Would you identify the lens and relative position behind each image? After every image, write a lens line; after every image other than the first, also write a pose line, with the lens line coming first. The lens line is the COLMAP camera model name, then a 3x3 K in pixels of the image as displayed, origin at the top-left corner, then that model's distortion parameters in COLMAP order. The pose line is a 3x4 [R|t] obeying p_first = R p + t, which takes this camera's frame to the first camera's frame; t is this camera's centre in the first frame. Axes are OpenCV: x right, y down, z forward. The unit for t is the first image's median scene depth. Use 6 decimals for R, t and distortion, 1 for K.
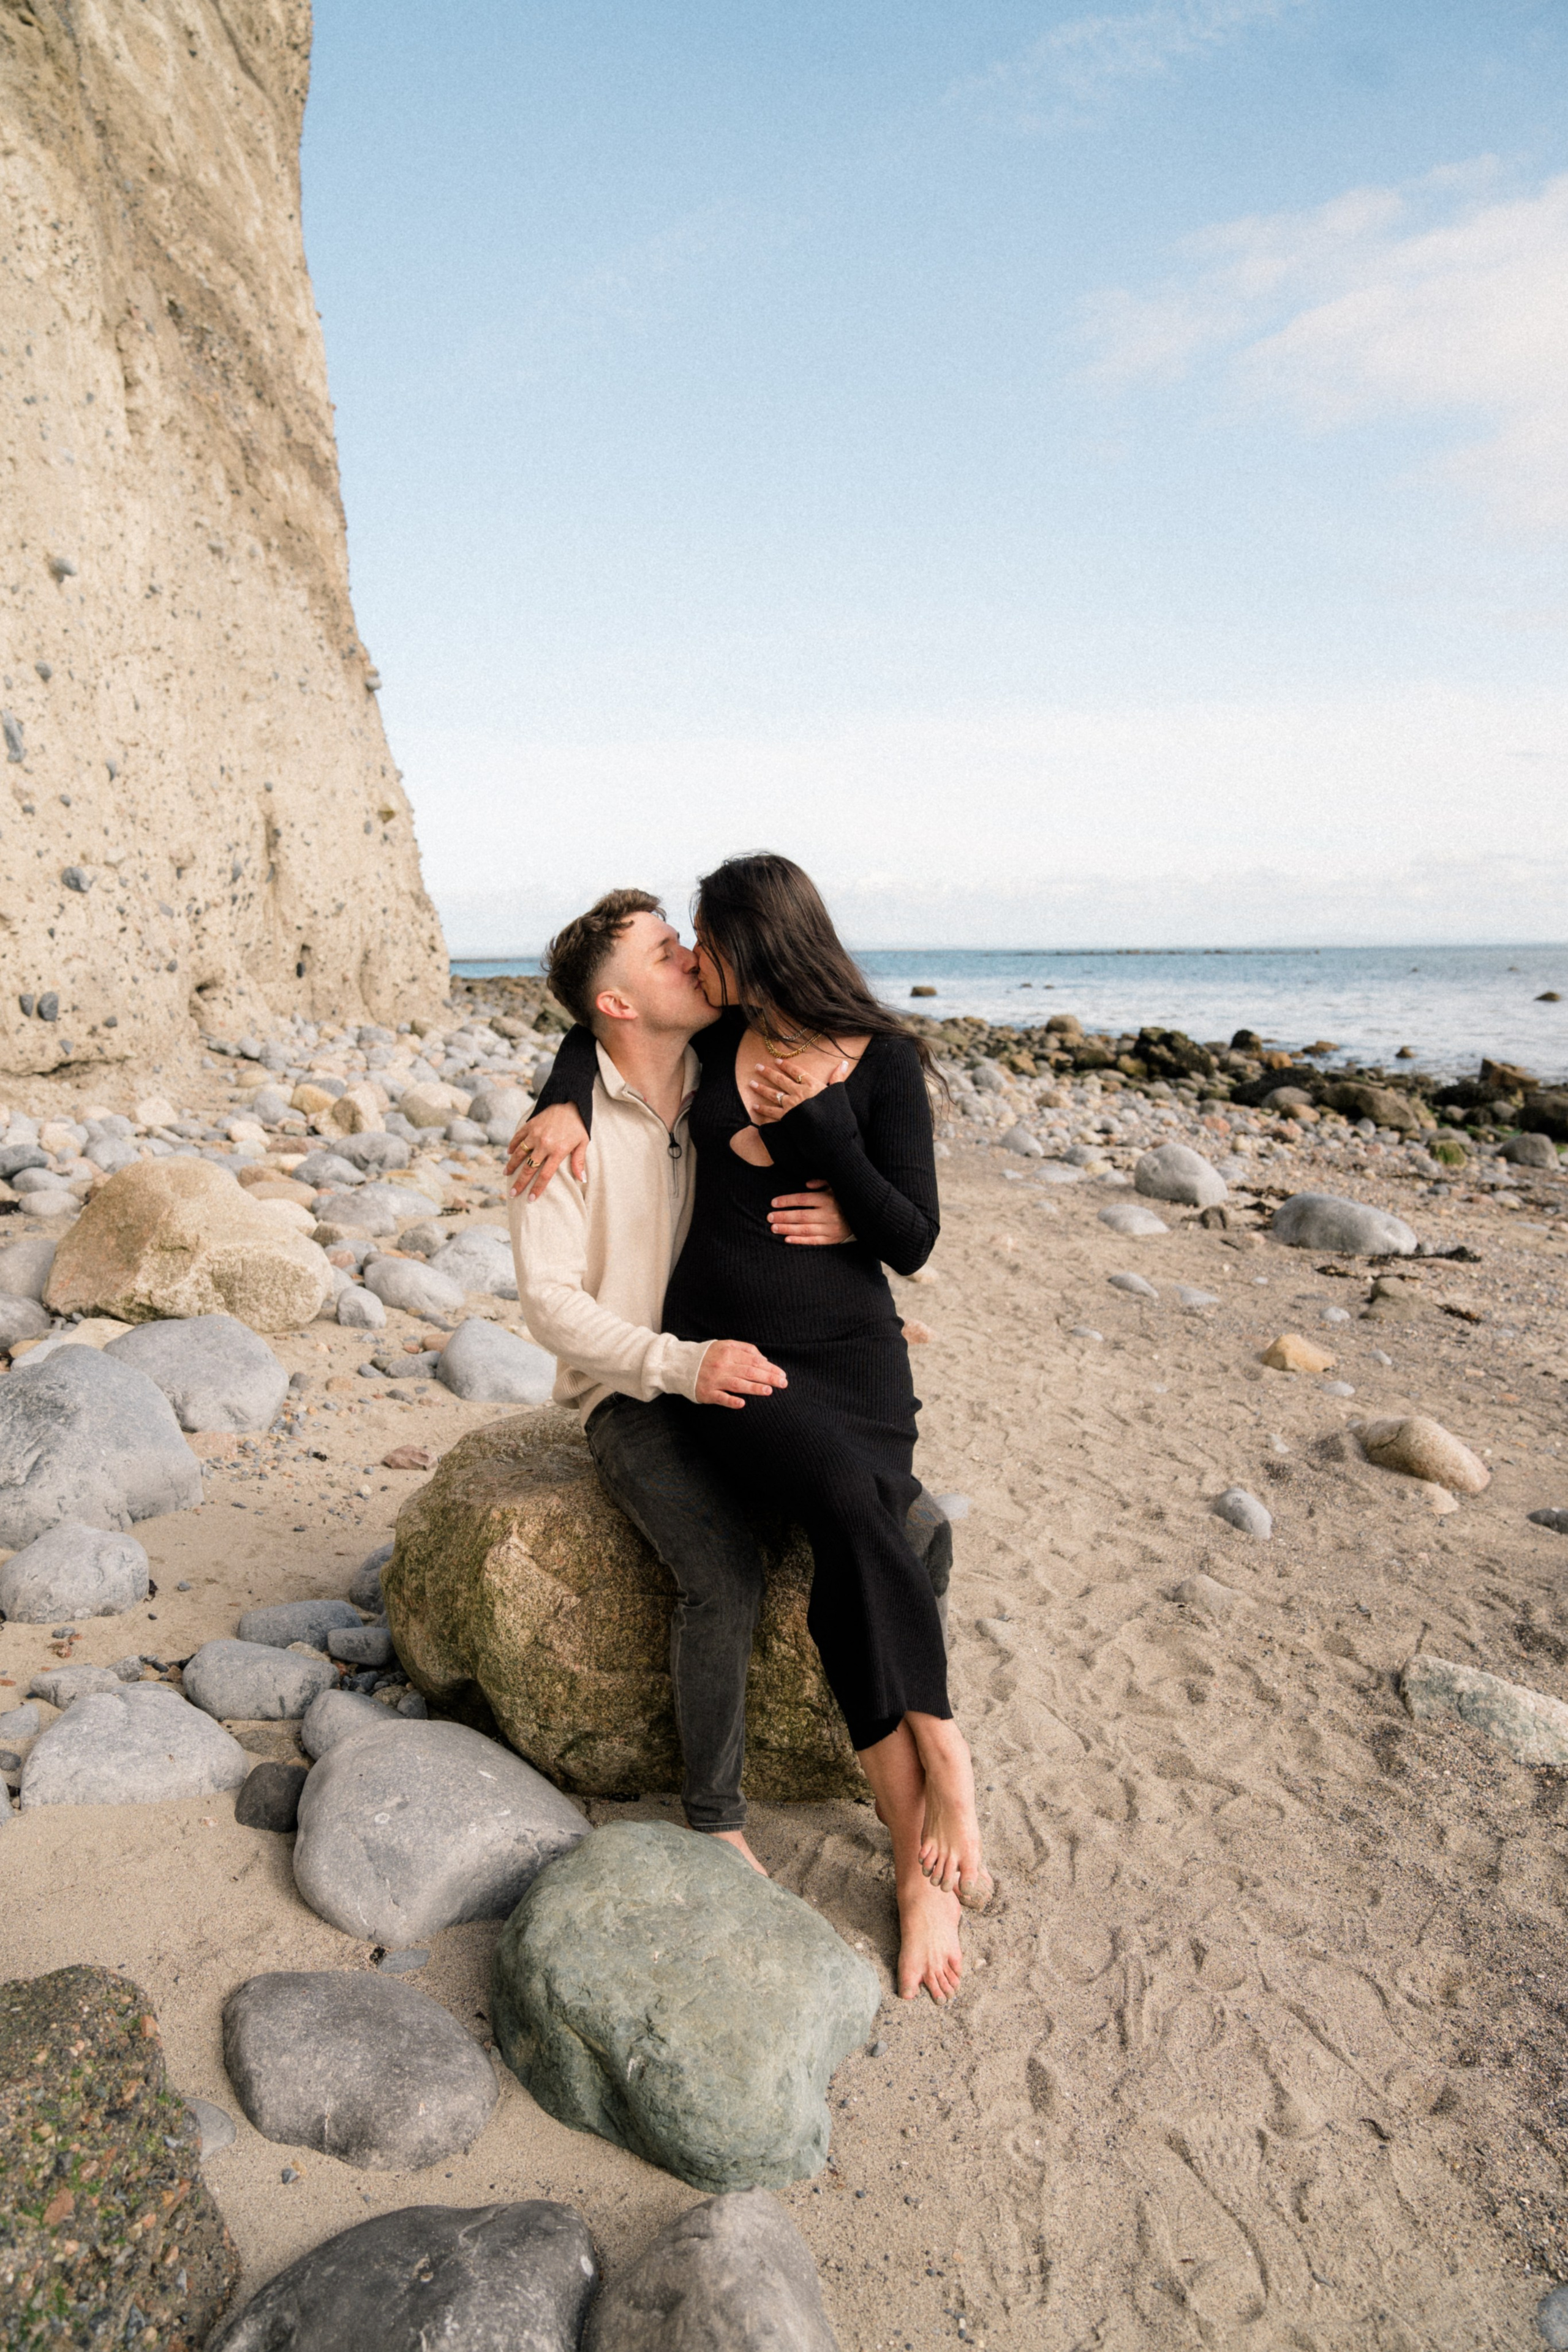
lens RADIAL K [[1649.1, 0, 789.4], [0, 1649.1, 1187.1], [0, 0, 1]] dist [-0.120773, 0.087009]
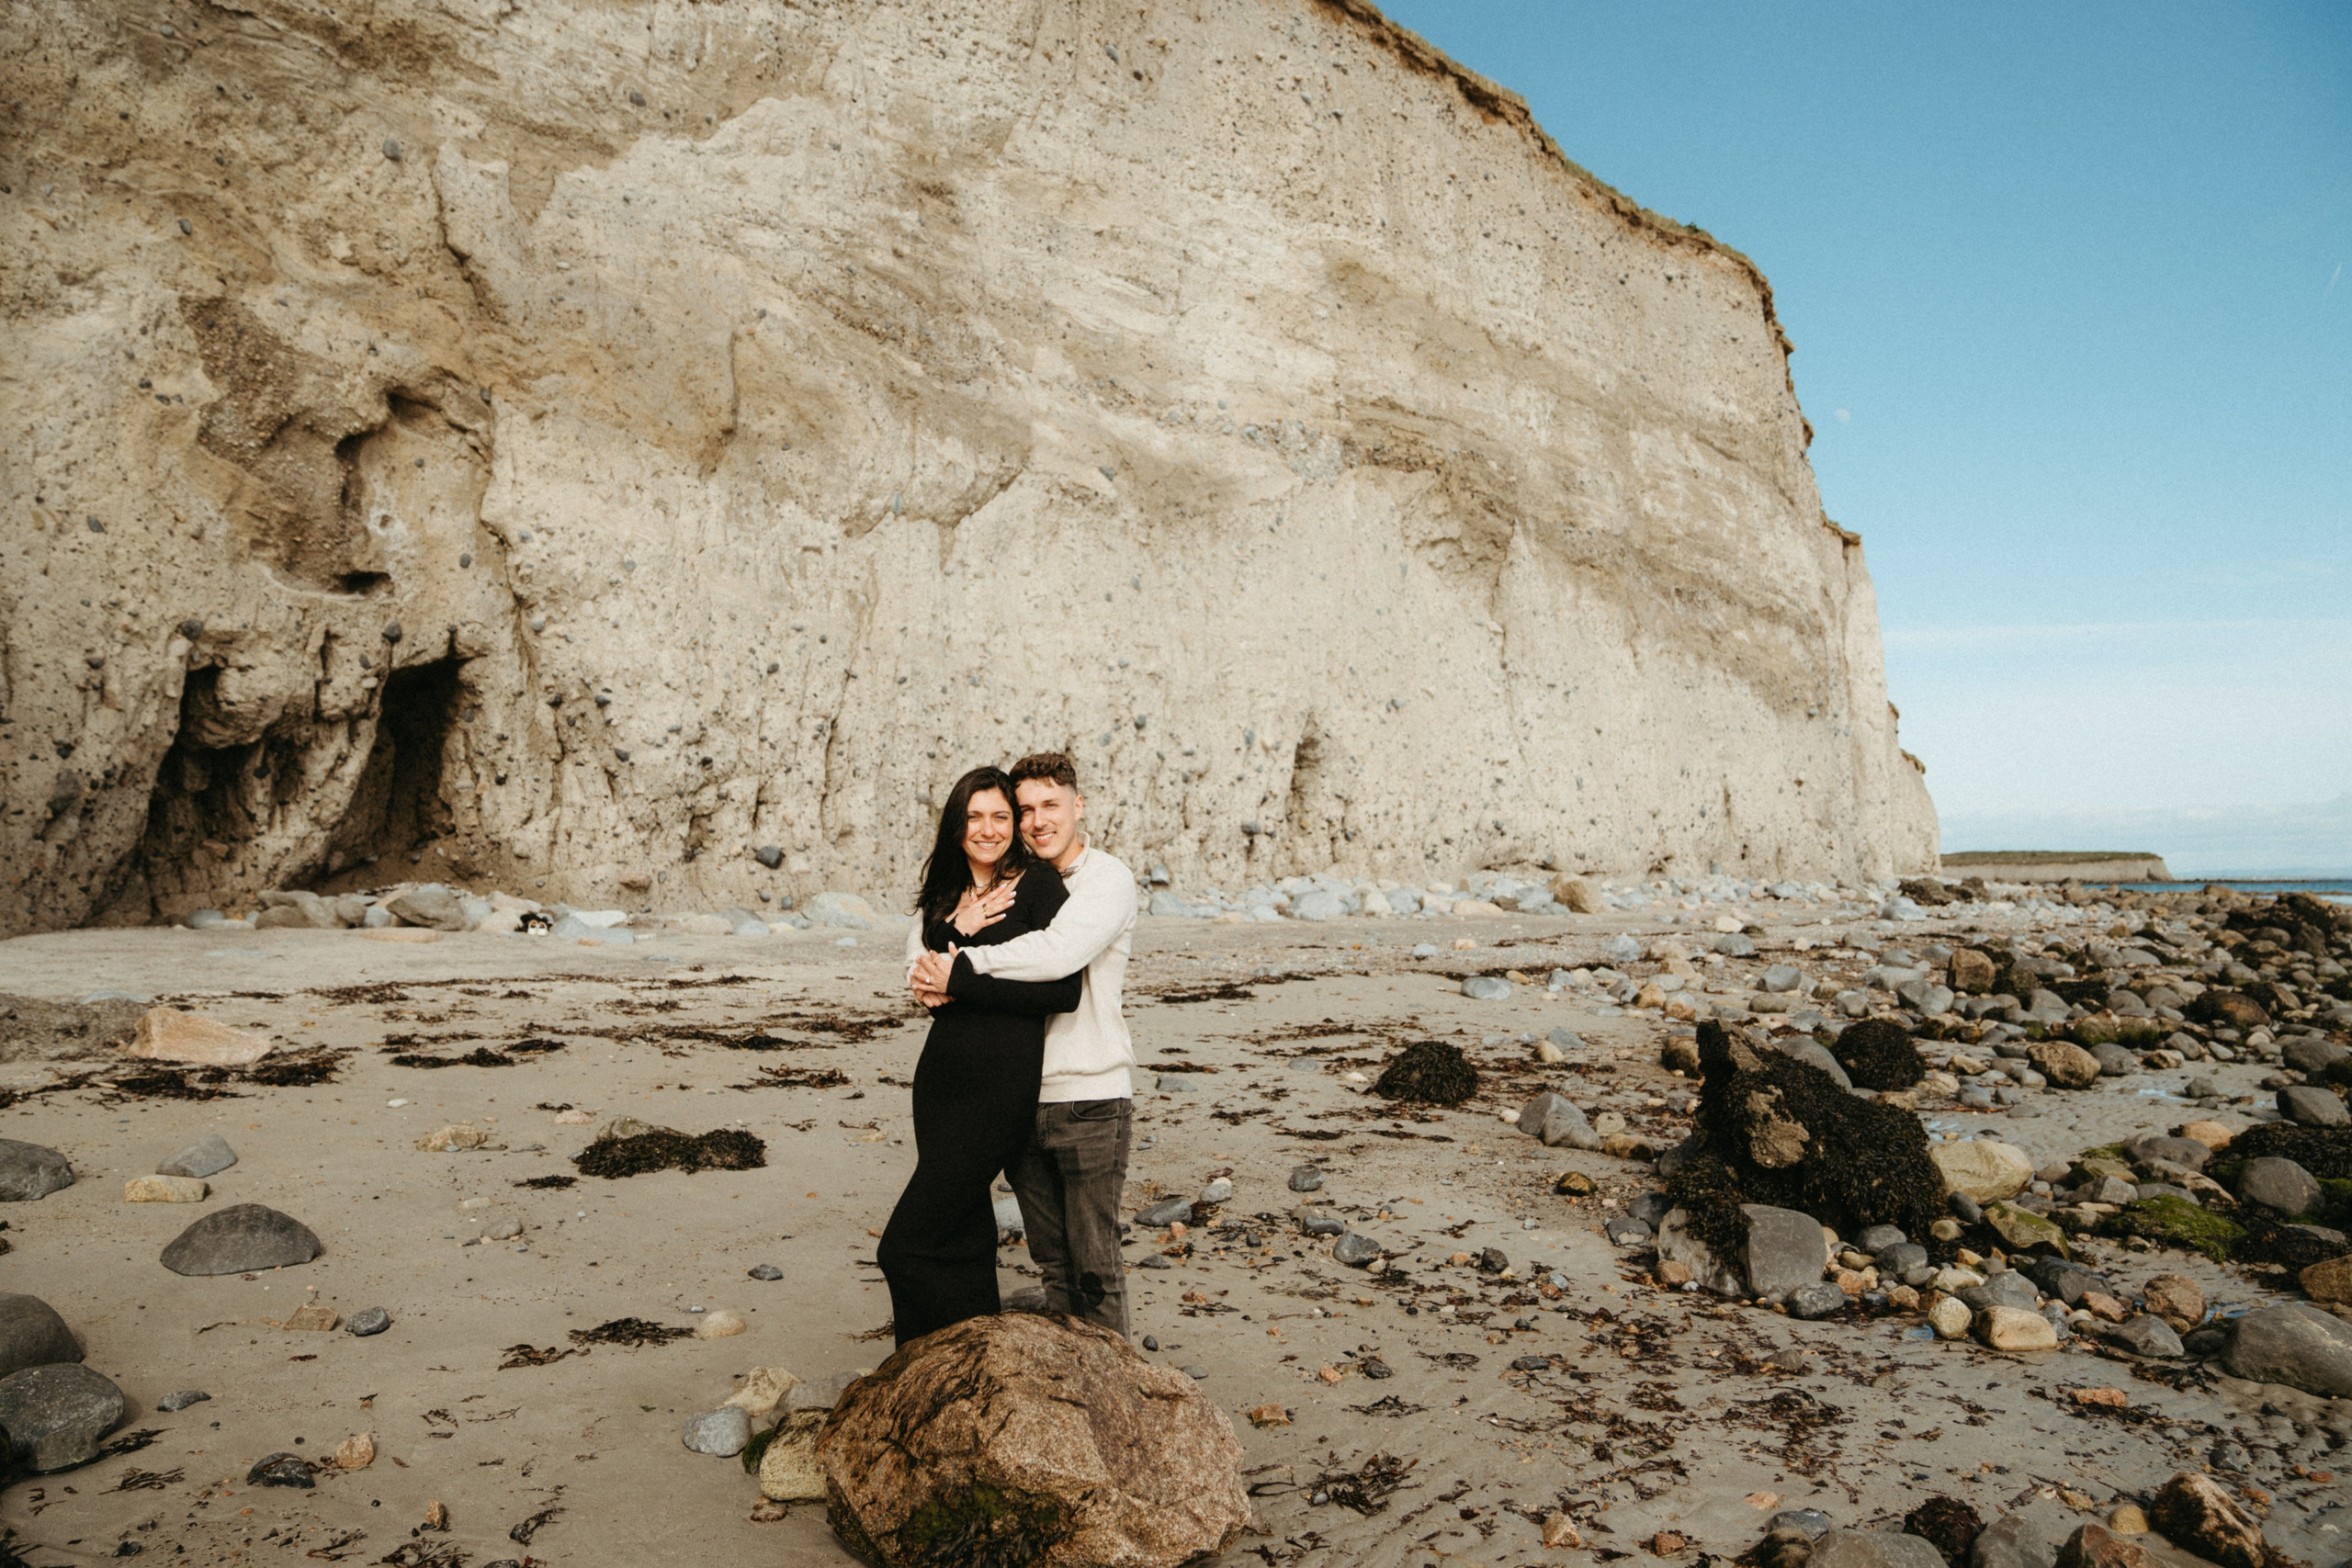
lens RADIAL K [[1663.1, 0, 1136.6], [0, 1663.1, 765.8], [0, 0, 1]] dist [-0.101587, 0.029100]
pose [[0.686222, -0.045456, -0.725971, 1.522307], [-0.106273, 0.981071, -0.161884, 0.387926], [0.719587, 0.188239, 0.668401, -2.200070]]
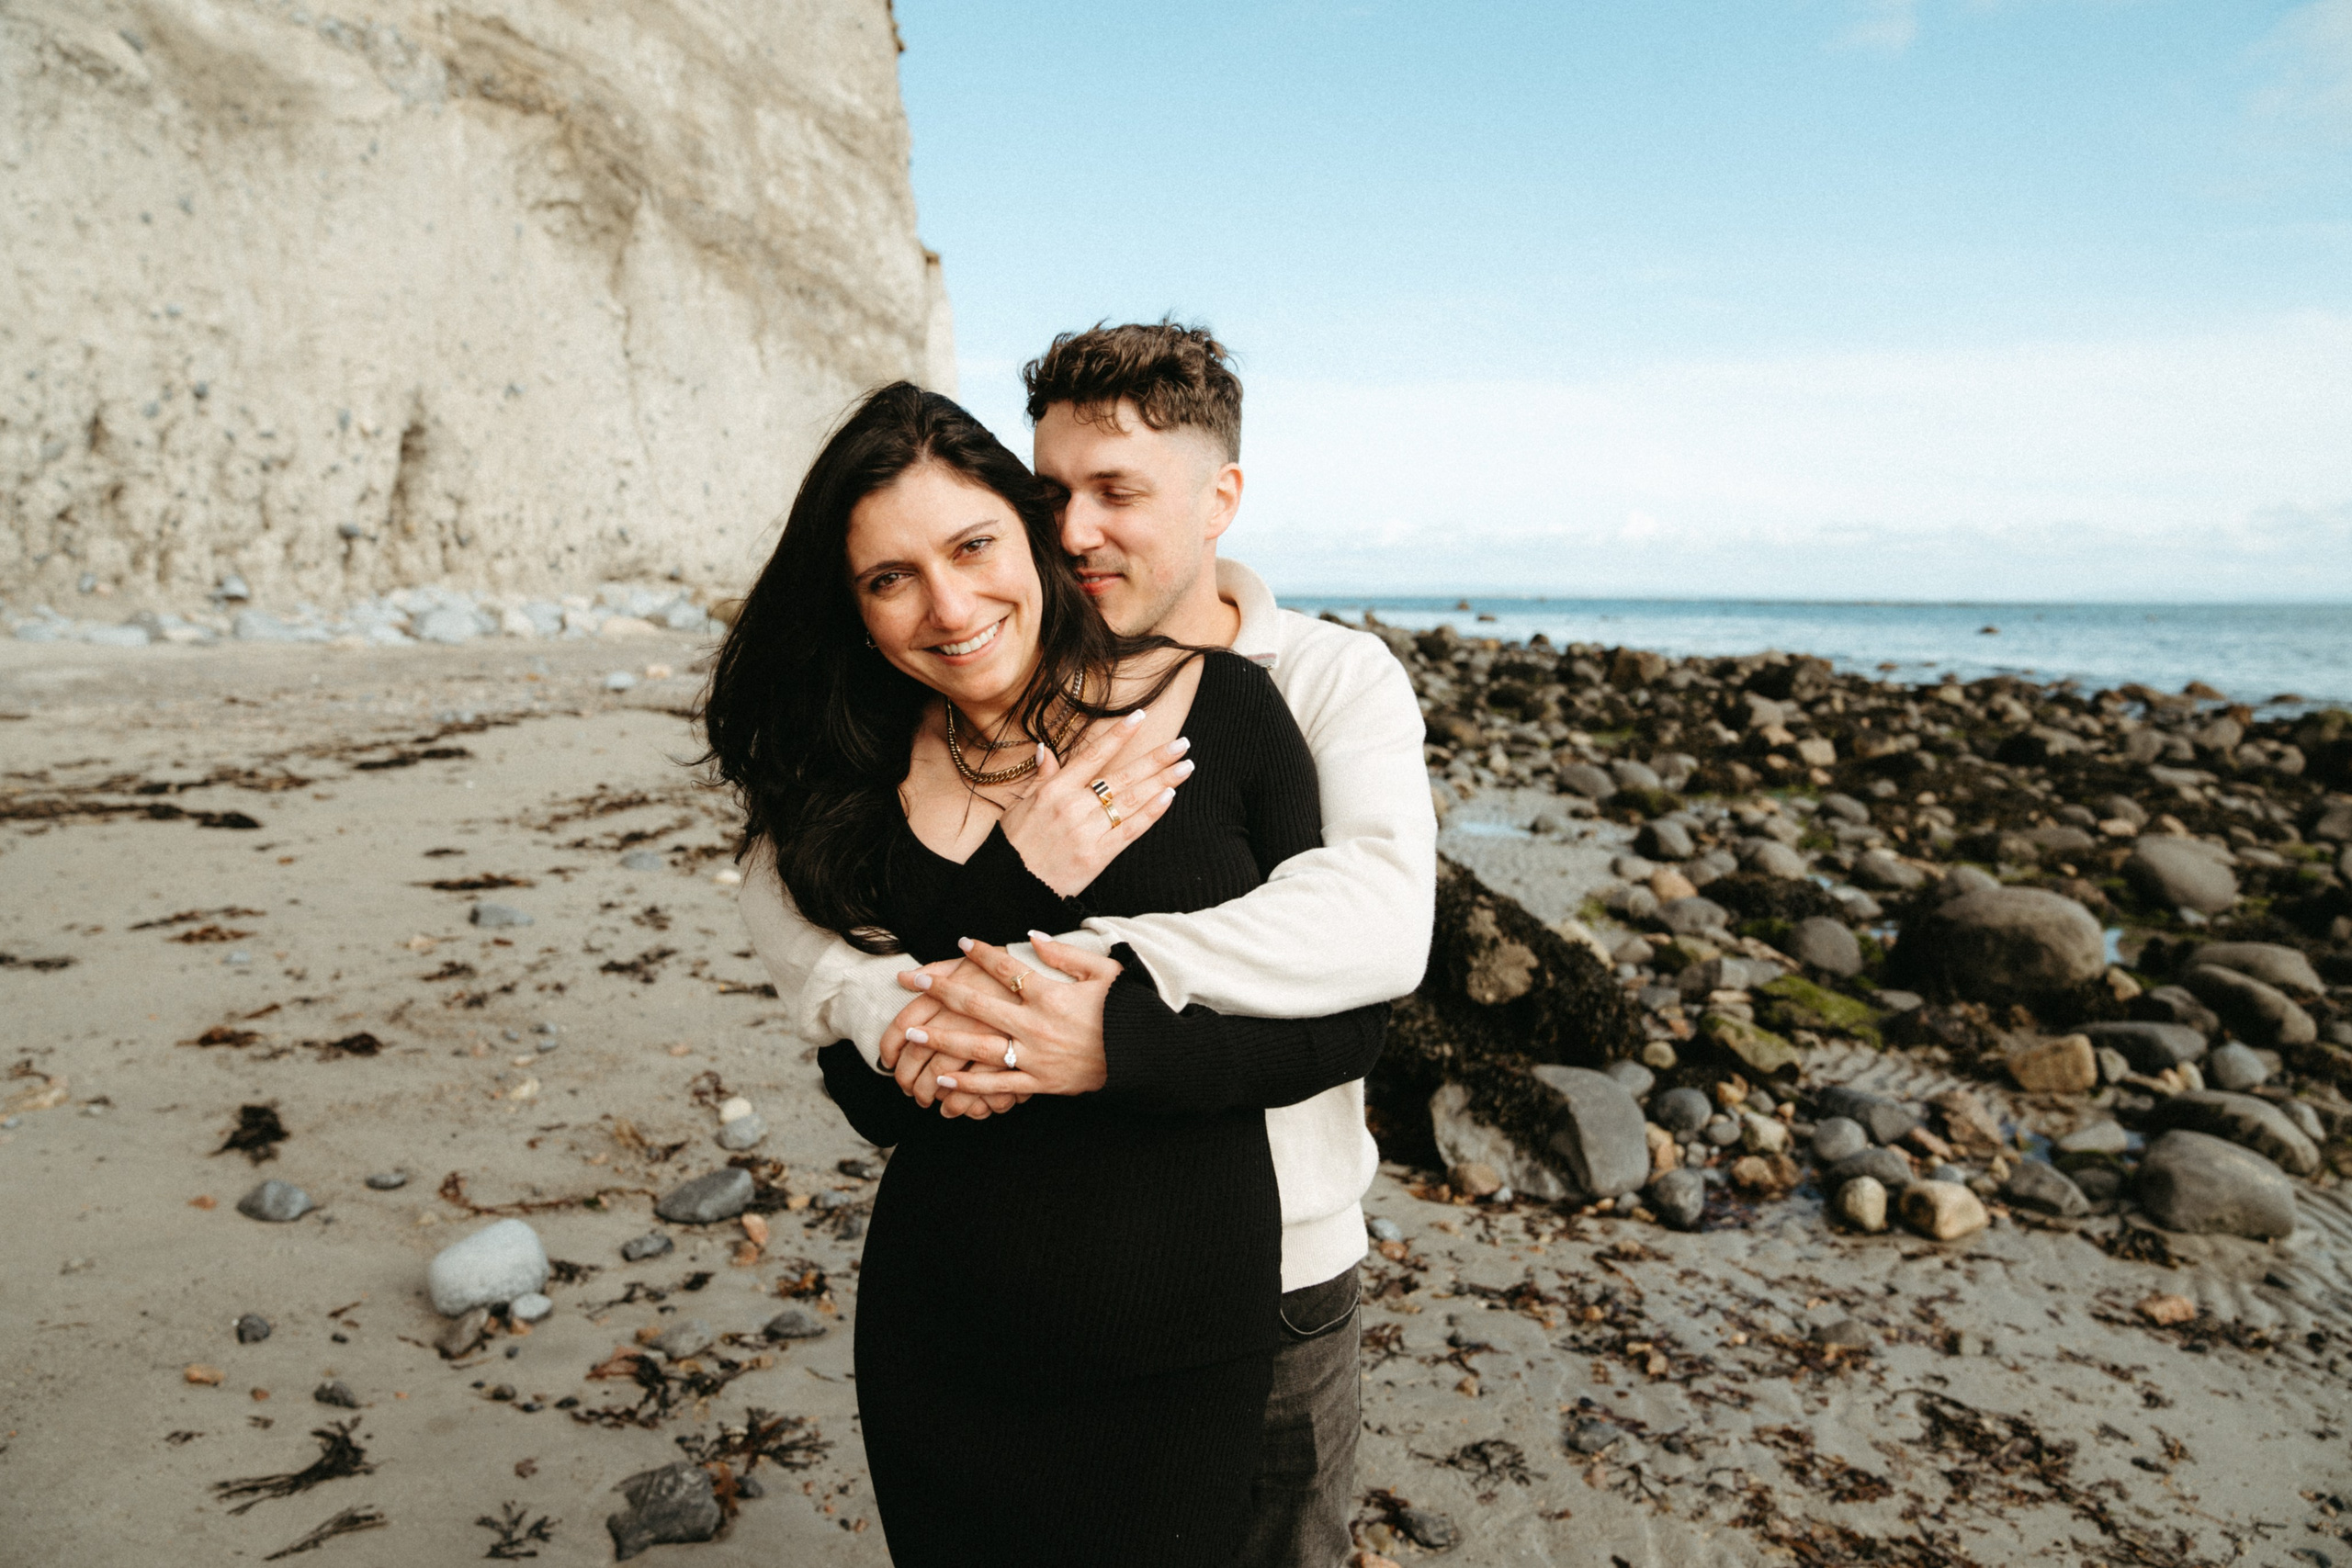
lens RADIAL K [[1649.0, 0, 1188.3], [0, 1649.0, 782.0], [0, 0, 1]] dist [-0.120773, 0.087009]
pose [[0.975368, 0.039797, -0.216964, 1.255695], [-0.045733, 0.998702, -0.022404, 0.362503], [0.215791, 0.031775, 0.975923, -2.081426]]
